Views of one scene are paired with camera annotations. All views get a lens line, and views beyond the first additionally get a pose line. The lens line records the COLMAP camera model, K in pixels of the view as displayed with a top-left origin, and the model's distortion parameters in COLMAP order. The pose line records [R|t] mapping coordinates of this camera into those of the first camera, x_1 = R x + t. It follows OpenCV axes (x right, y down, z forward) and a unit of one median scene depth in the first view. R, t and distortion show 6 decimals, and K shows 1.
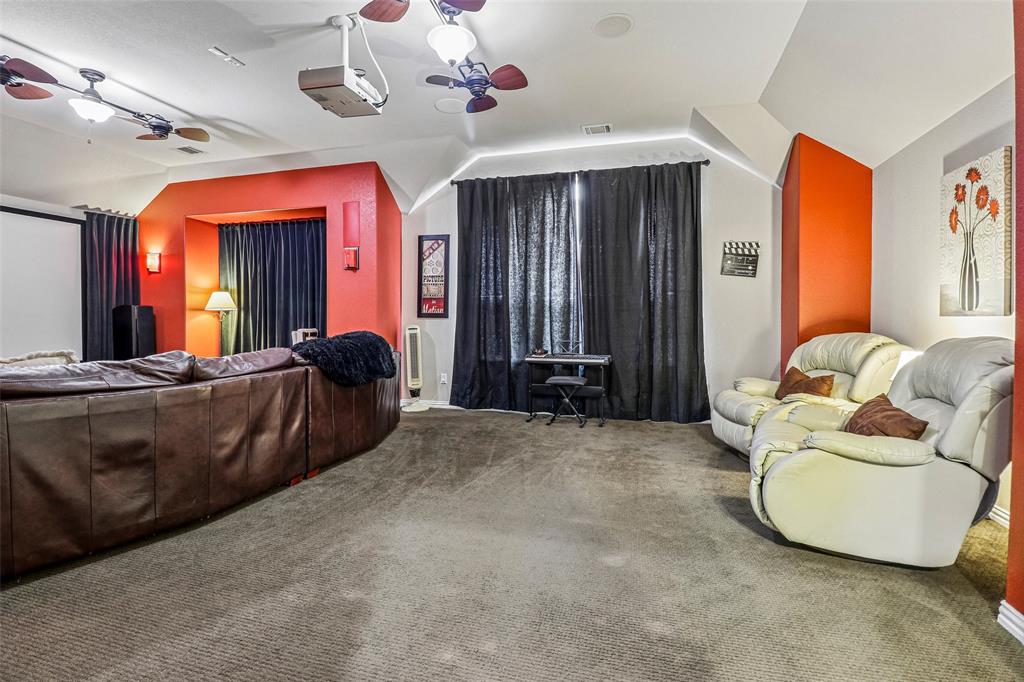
lens RADIAL K [[481.2, 0, 513.8], [0, 481.2, 323.0], [0, 0, 1]] dist [-0.000044, -0.000426]
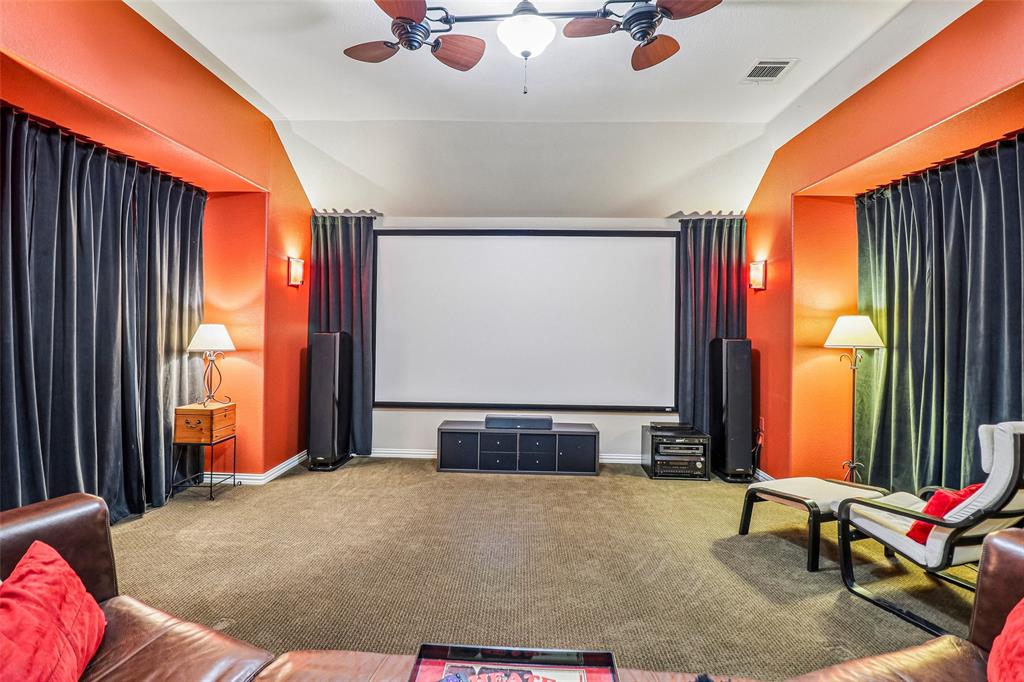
lens RADIAL K [[481.2, 0, 513.8], [0, 481.2, 323.0], [0, 0, 1]] dist [-0.000044, -0.000426]
pose [[0.234527, -0.001714, -0.972108, -0.164885], [-0.020573, 0.999766, -0.006726, -0.045341], [0.971892, 0.021577, 0.234436, 0.501771]]
